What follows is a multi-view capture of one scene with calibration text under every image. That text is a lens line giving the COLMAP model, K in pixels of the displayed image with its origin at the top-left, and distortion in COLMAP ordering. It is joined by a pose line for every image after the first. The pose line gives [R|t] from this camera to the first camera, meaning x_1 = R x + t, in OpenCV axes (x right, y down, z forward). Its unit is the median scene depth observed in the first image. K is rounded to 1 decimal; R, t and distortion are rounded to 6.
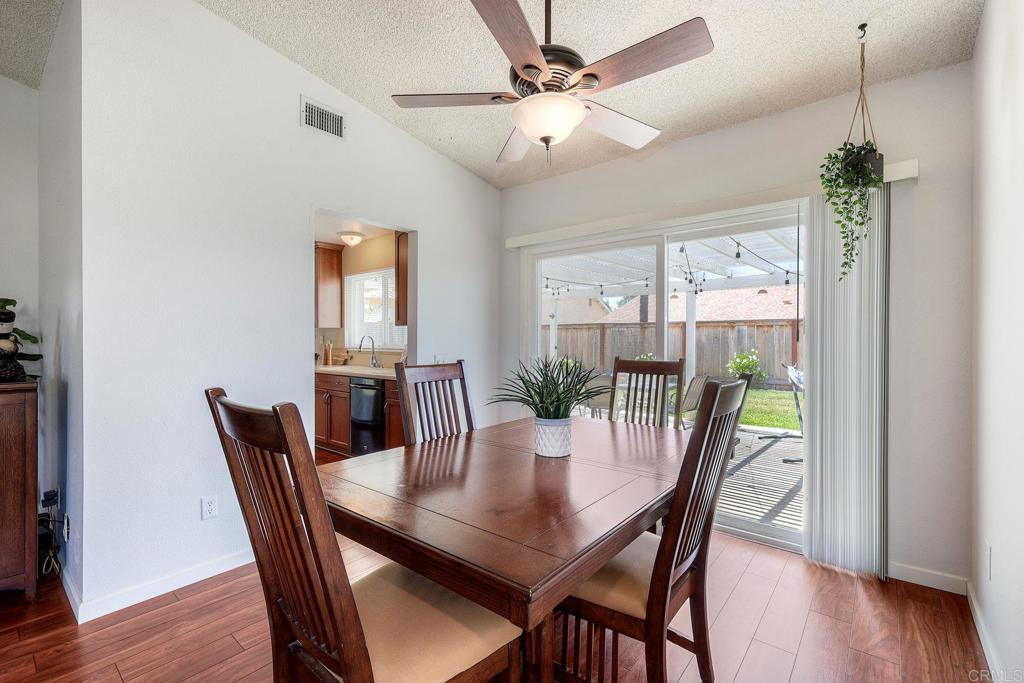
lens RADIAL K [[448.6, 0, 513.0], [0, 448.6, 340.9], [0, 0, 1]] dist [0.003316, 0.000170]
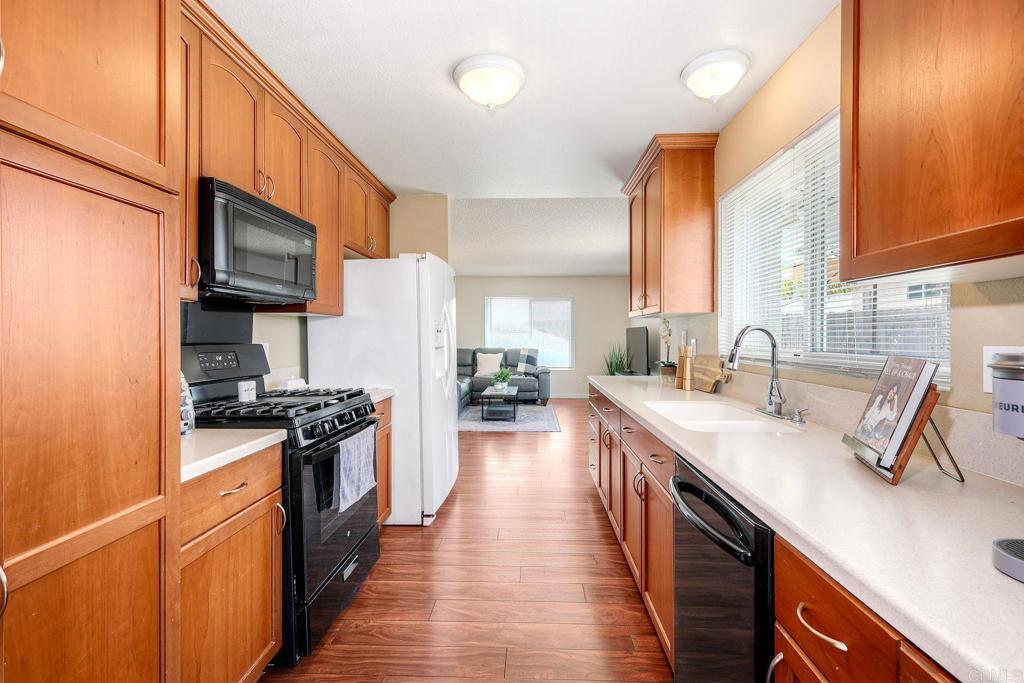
lens RADIAL K [[448.6, 0, 514.6], [0, 448.6, 337.0], [0, 0, 1]] dist [0.003316, 0.000170]
pose [[0.613617, 0.000659, -0.789604, -0.142273], [-0.001487, 0.999999, -0.000321, -0.002892], [0.789603, 0.001371, 0.613617, 0.564263]]
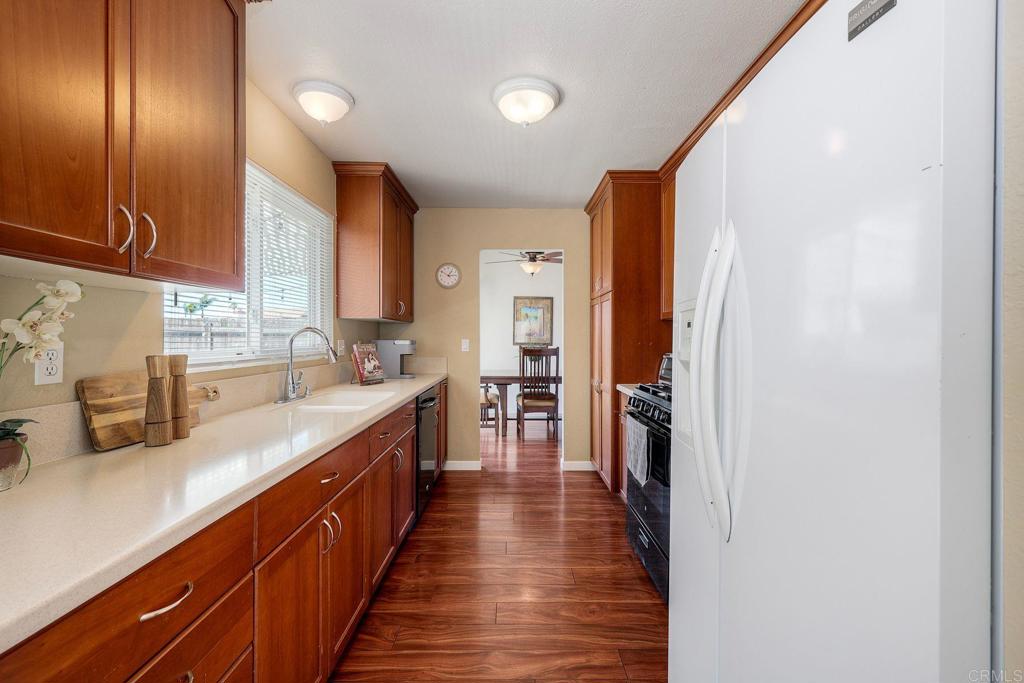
lens RADIAL K [[448.6, 0, 512.9], [0, 448.6, 340.5], [0, 0, 1]] dist [0.003316, 0.000170]
pose [[-0.645847, -0.007555, 0.763429, -0.683778], [-0.002751, 0.999968, 0.007568, -0.003437], [-0.763462, 0.002787, -0.645847, 0.994526]]
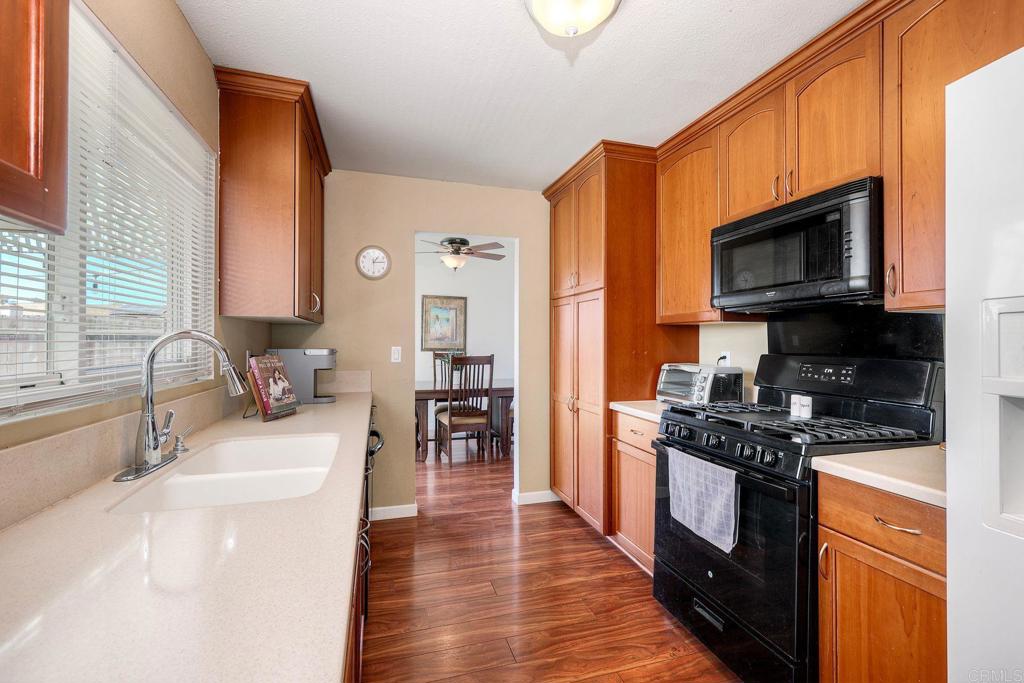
lens RADIAL K [[448.6, 0, 516.5], [0, 448.6, 339.1], [0, 0, 1]] dist [0.003316, 0.000170]
pose [[-0.839965, -0.002443, 0.542635, -0.514834], [-0.004666, 0.999985, -0.002721, -0.007693], [-0.542621, -0.004817, -0.839964, 0.971993]]
